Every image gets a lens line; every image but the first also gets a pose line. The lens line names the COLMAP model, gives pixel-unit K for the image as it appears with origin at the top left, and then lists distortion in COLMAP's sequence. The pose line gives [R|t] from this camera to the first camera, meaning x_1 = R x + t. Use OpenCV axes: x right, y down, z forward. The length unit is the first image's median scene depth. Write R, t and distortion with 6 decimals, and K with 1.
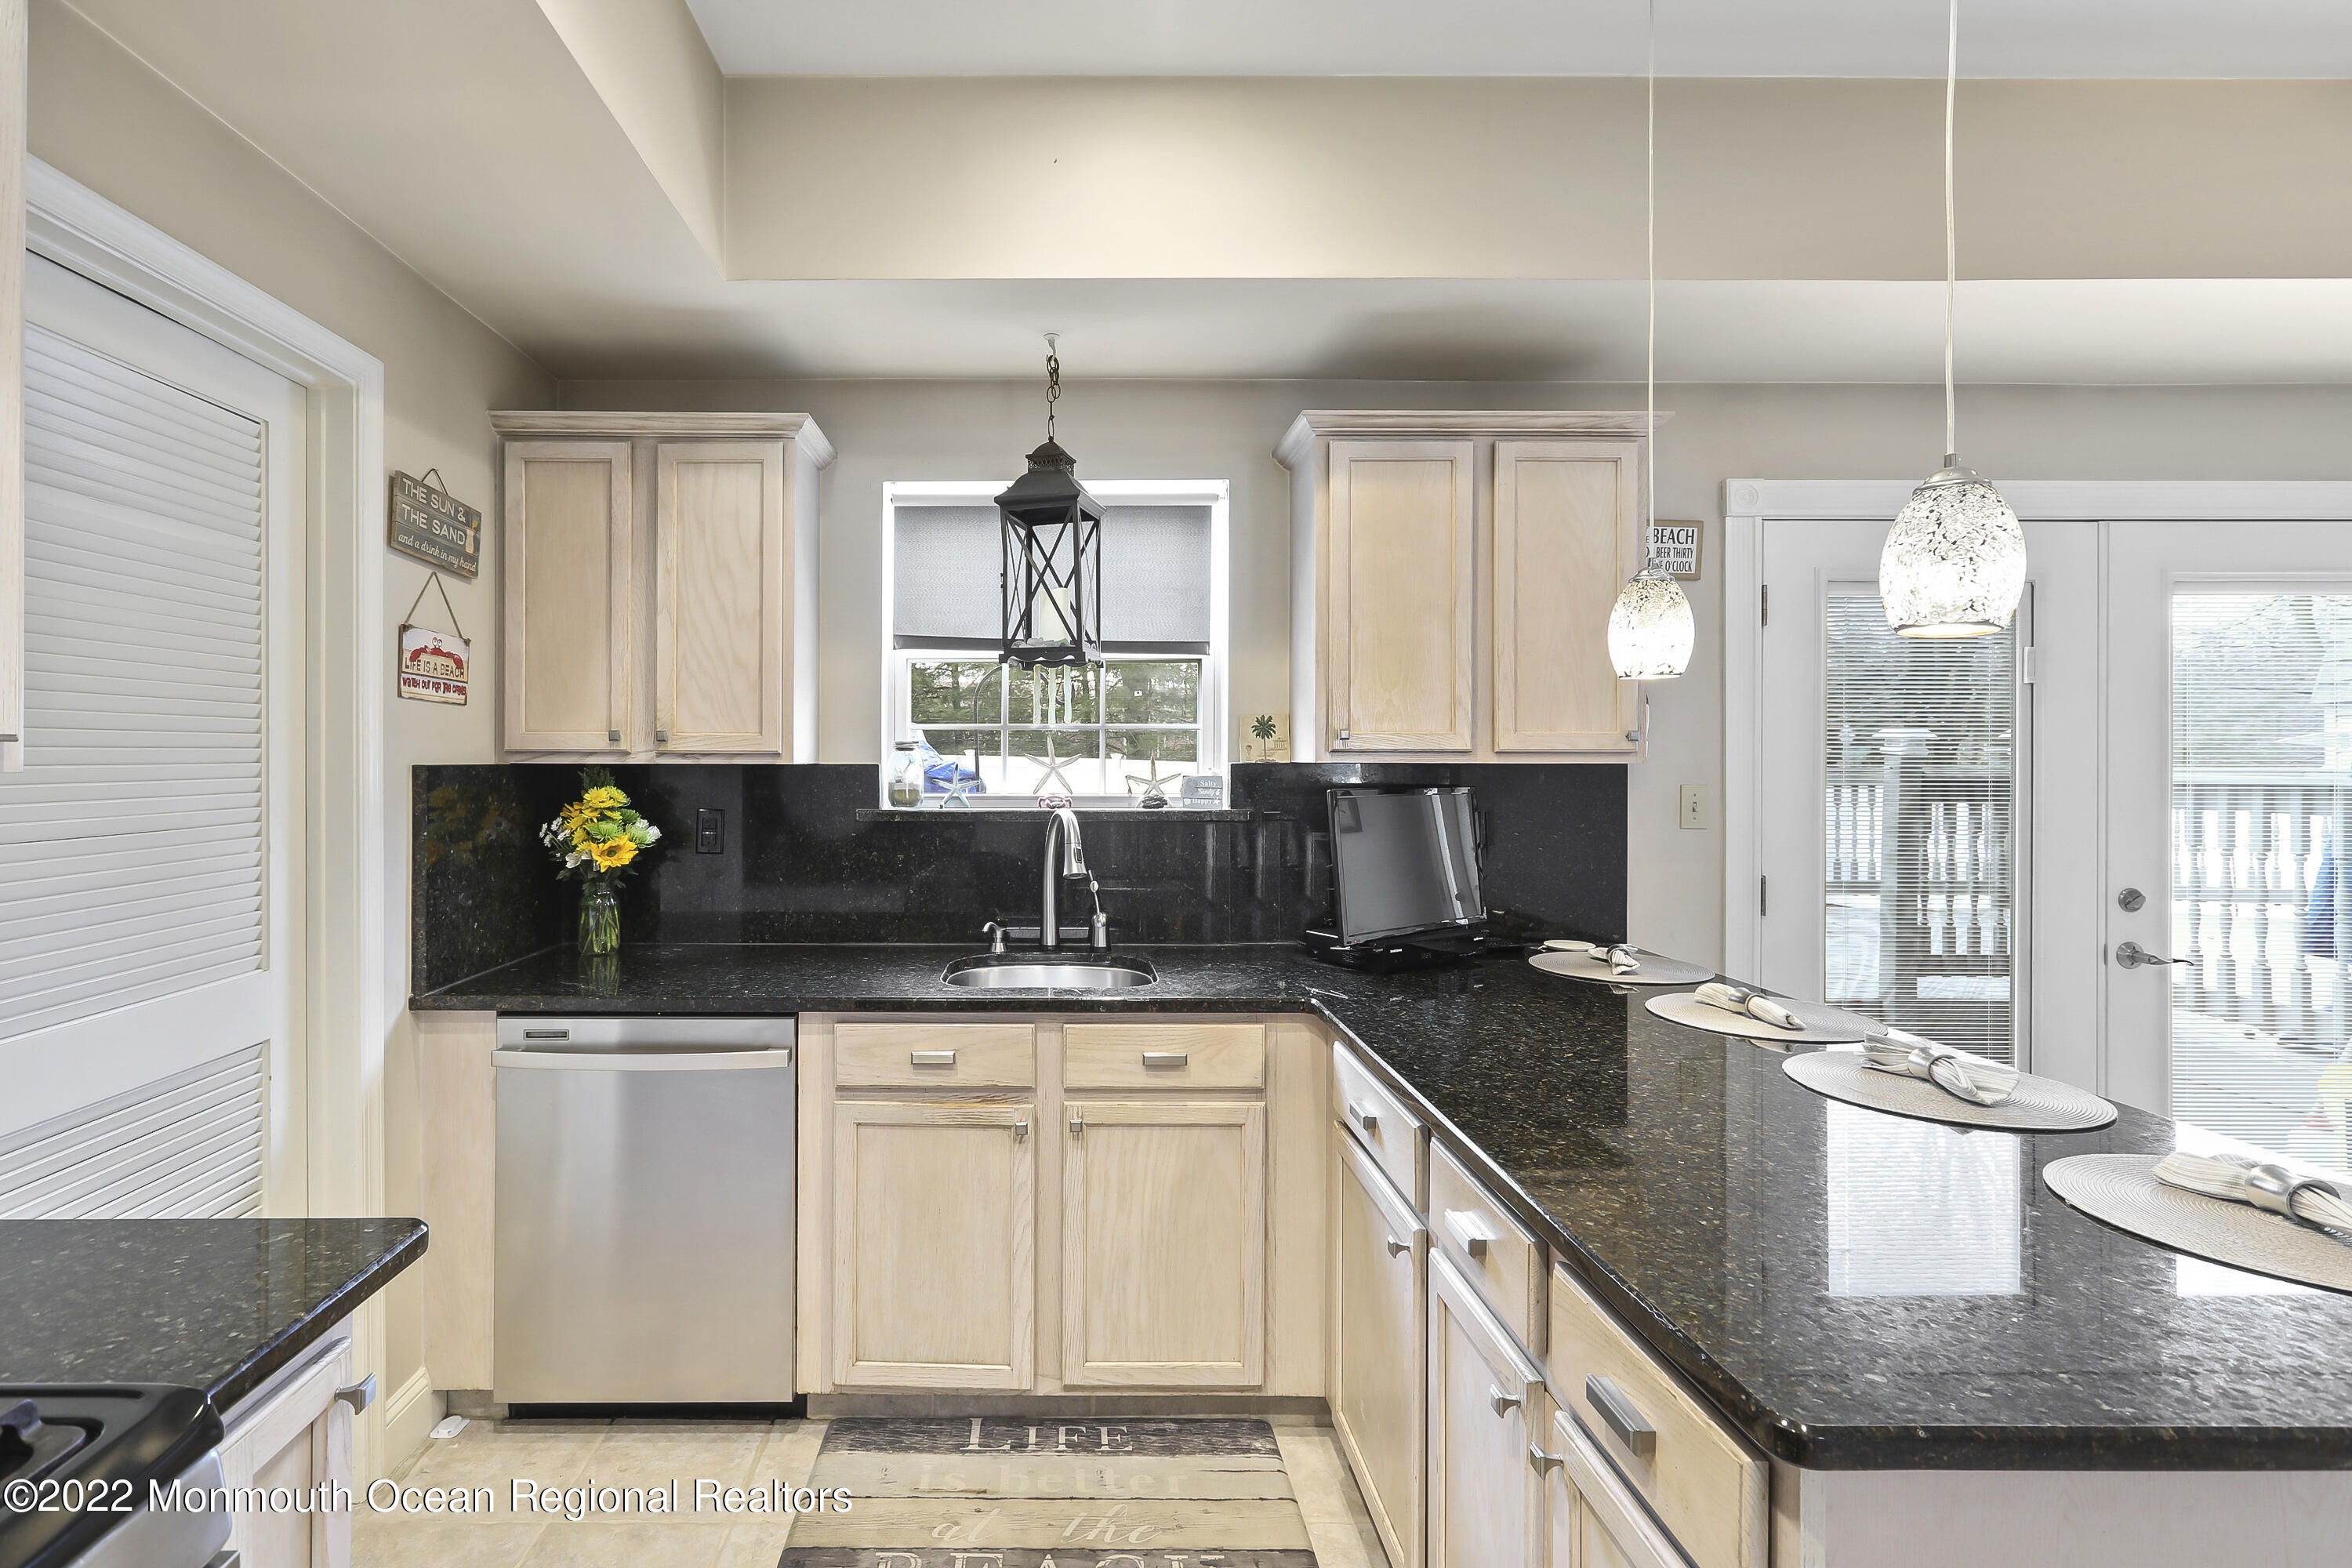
lens RADIAL K [[1111.1, 0, 1050.3], [0, 1111.1, 756.4], [0, 0, 1]] dist [-0.001925, 0.000171]
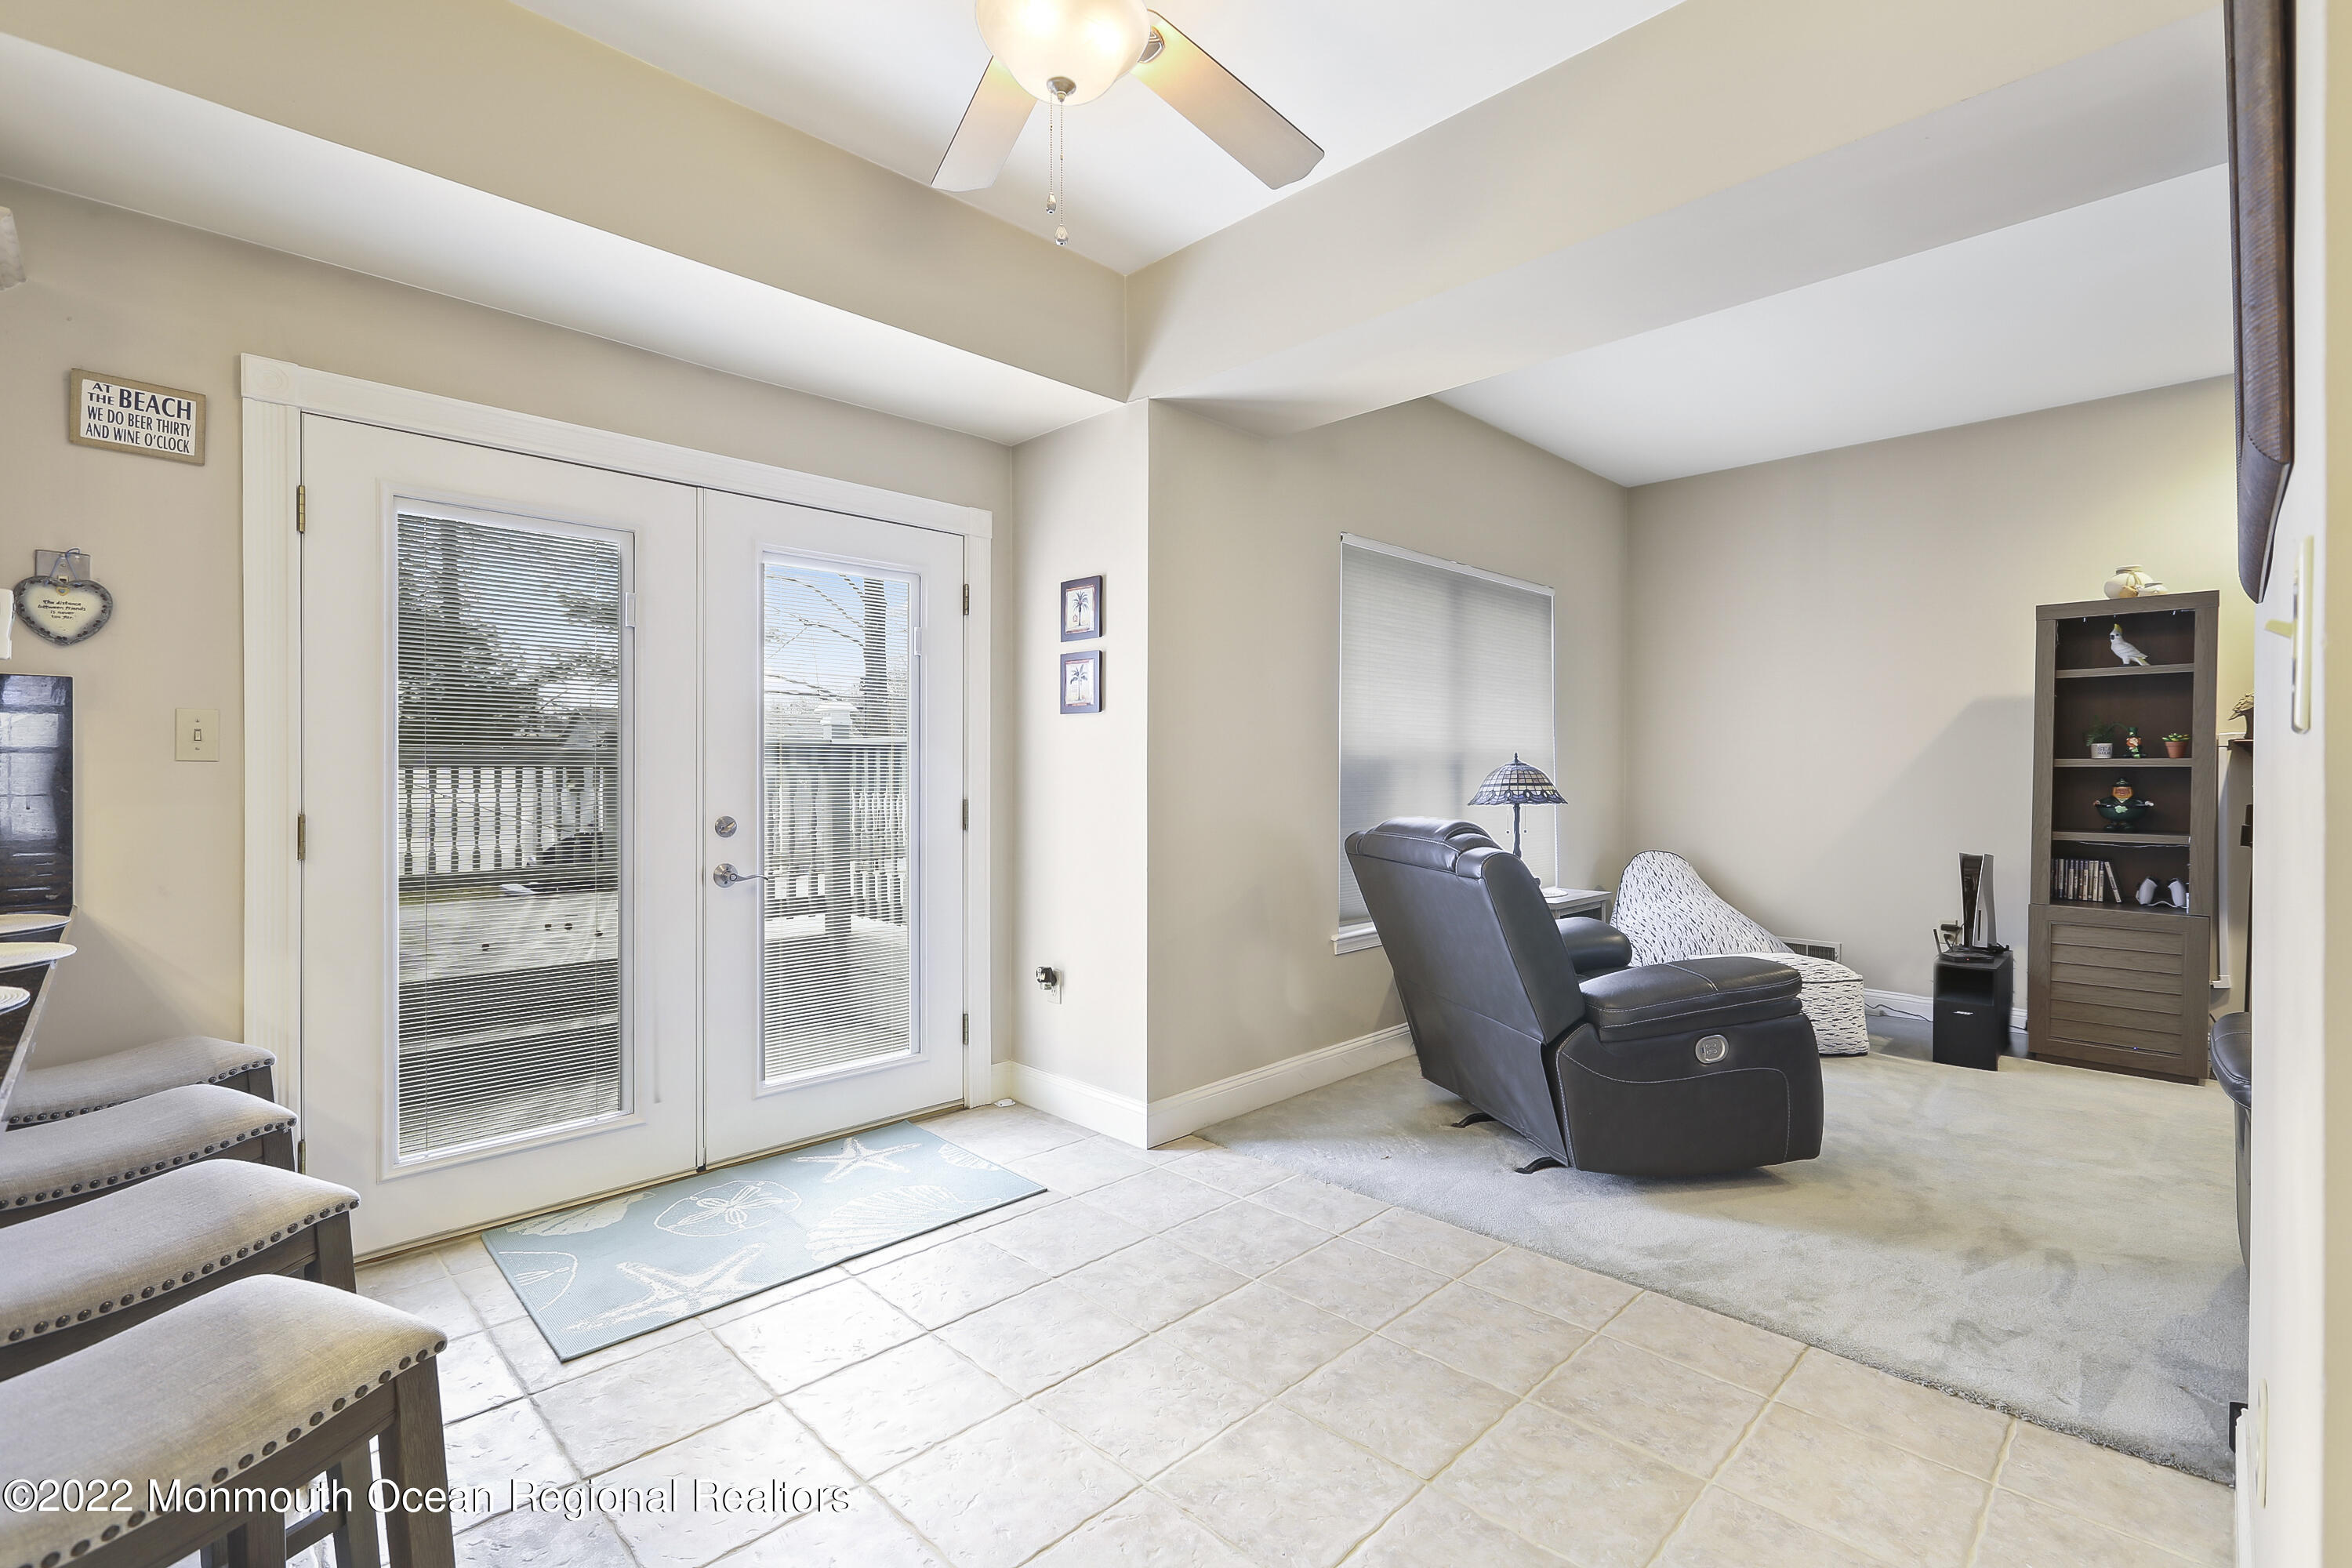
lens RADIAL K [[1061.7, 0, 1191.5], [0, 1061.7, 776.8], [0, 0, 1]] dist [-0.001194, 0.003149]
pose [[0.701683, -0.002861, 0.712483, 0.596977], [-0.000379, 0.999990, 0.004390, 0.081697], [-0.712489, -0.003350, 0.701676, -0.111198]]
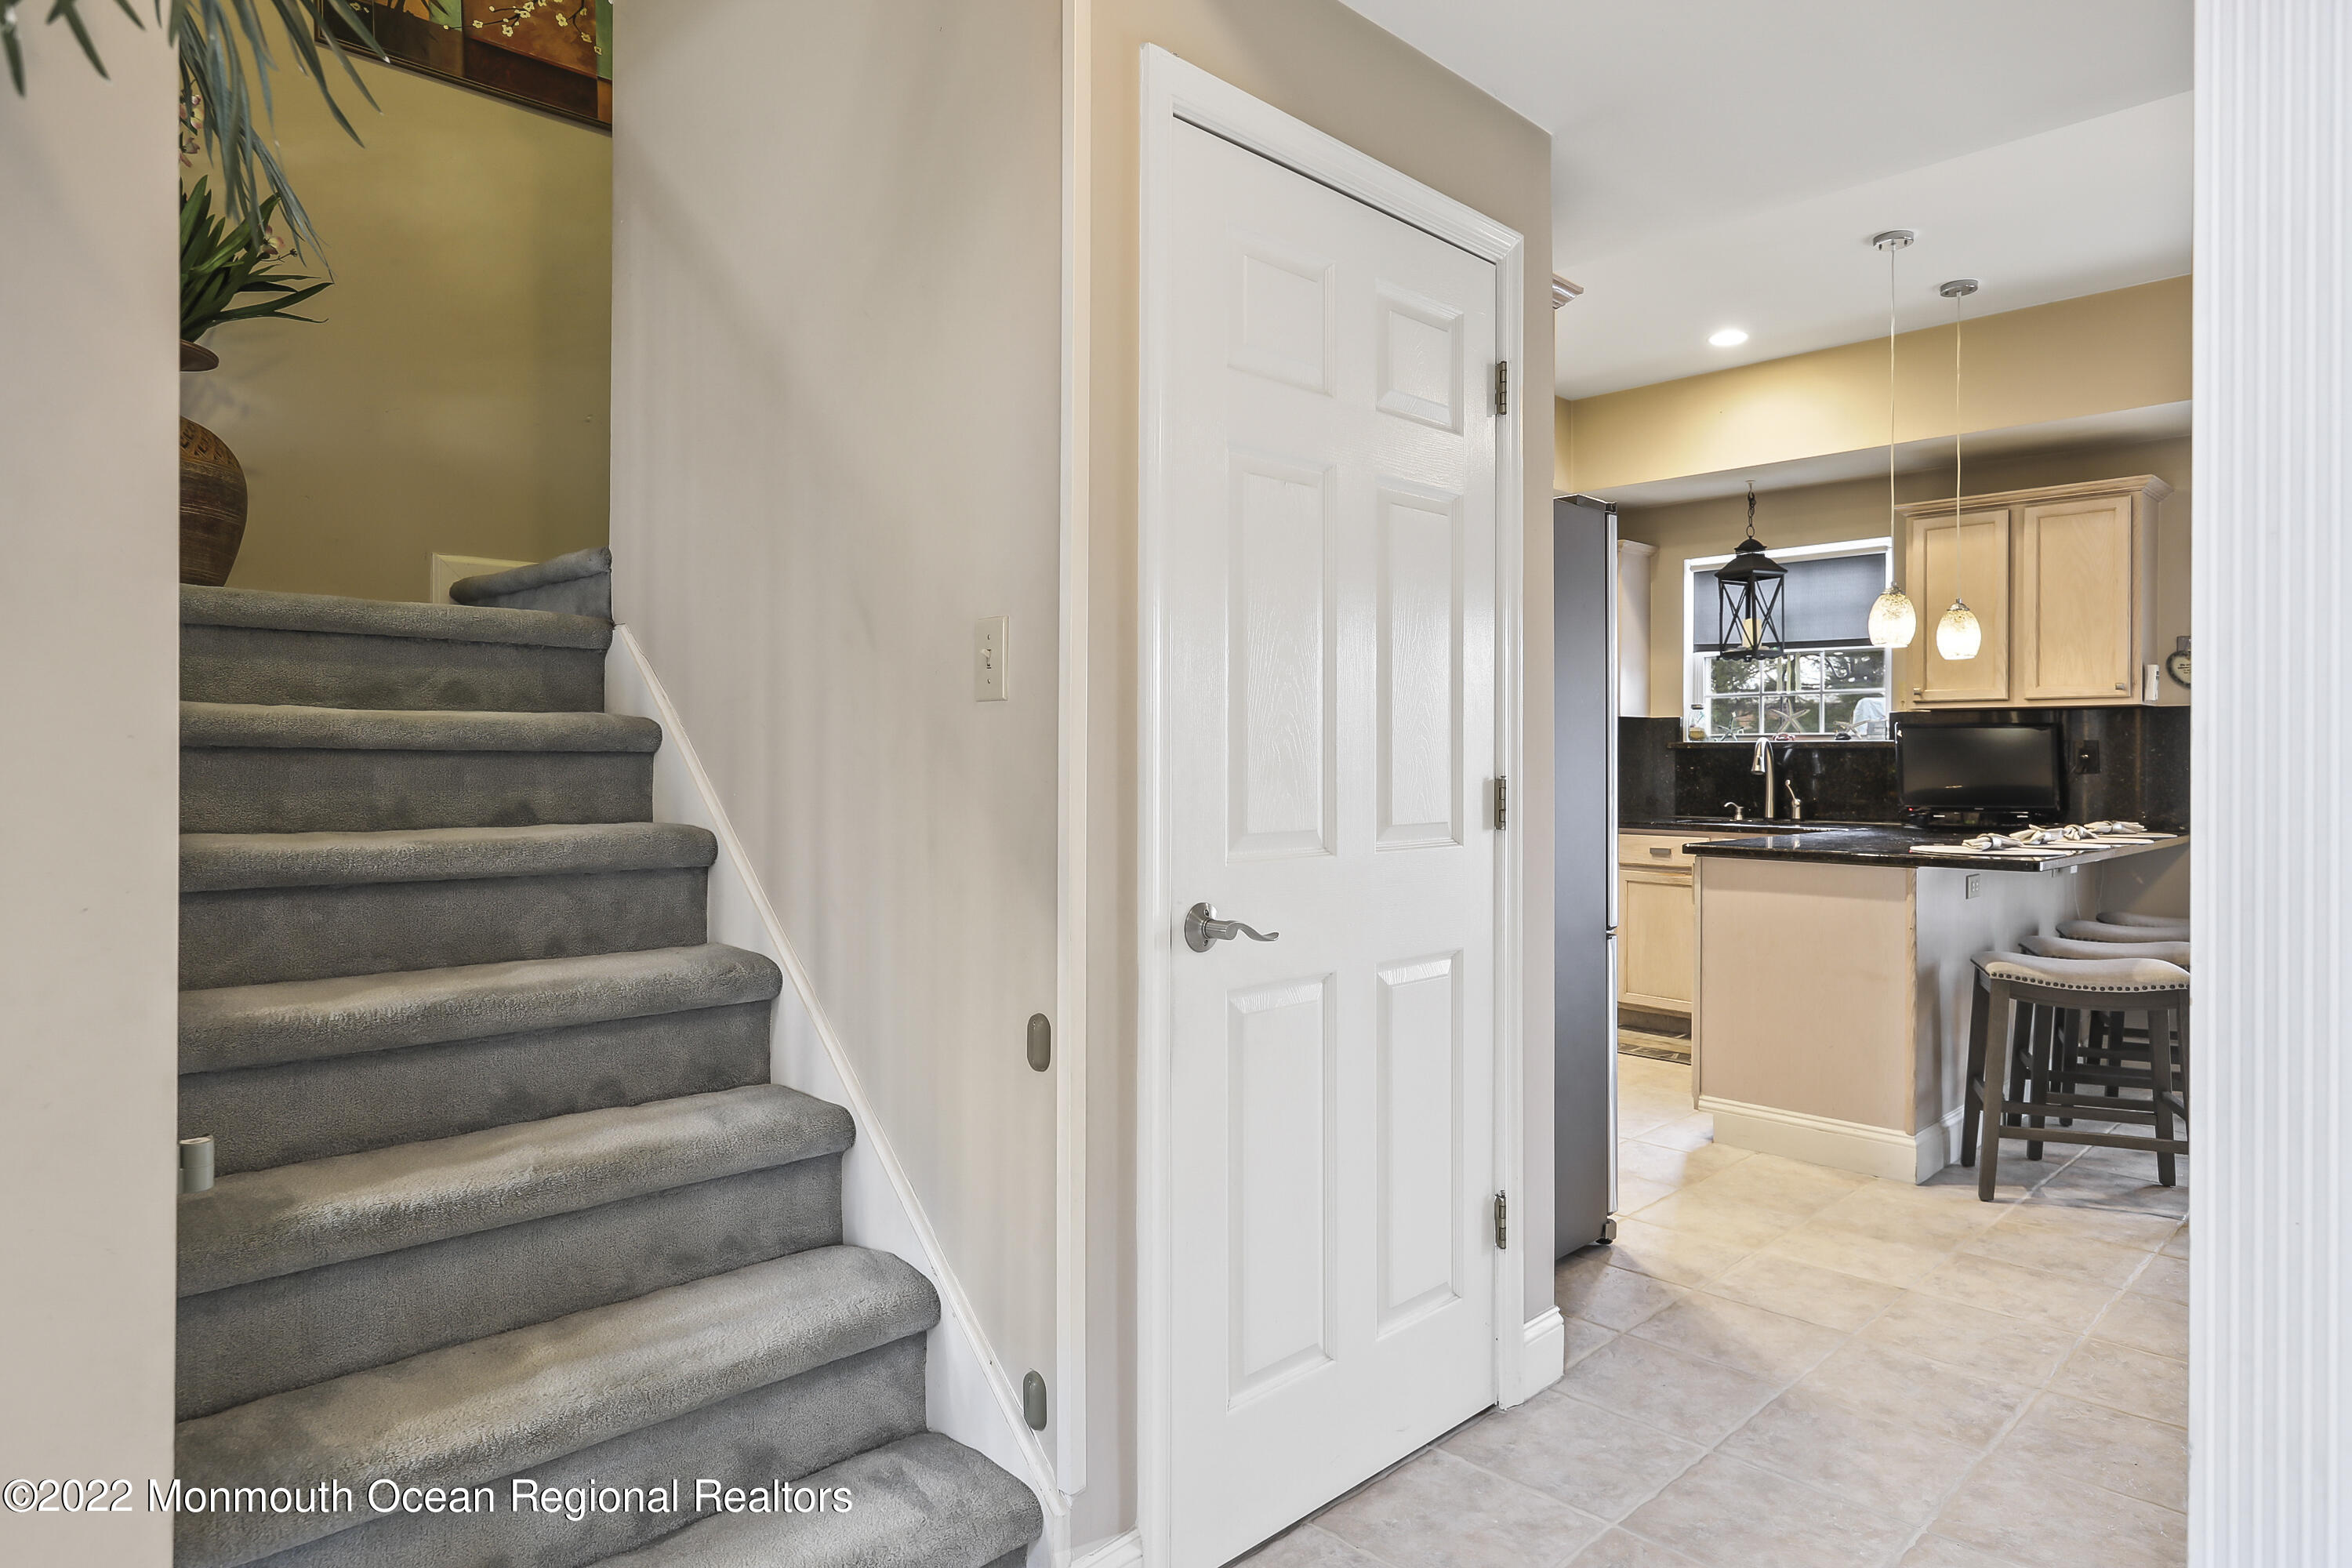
lens RADIAL K [[1362.3, 0, 1158.8], [0, 1362.3, 753.8], [0, 0, 1]] dist [-0.000643, 0.001938]
pose [[0.695111, -0.000150, -0.718903, 0.944594], [-0.002991, 0.999991, -0.003101, 0.084993], [0.718897, 0.004305, 0.695104, -1.280135]]
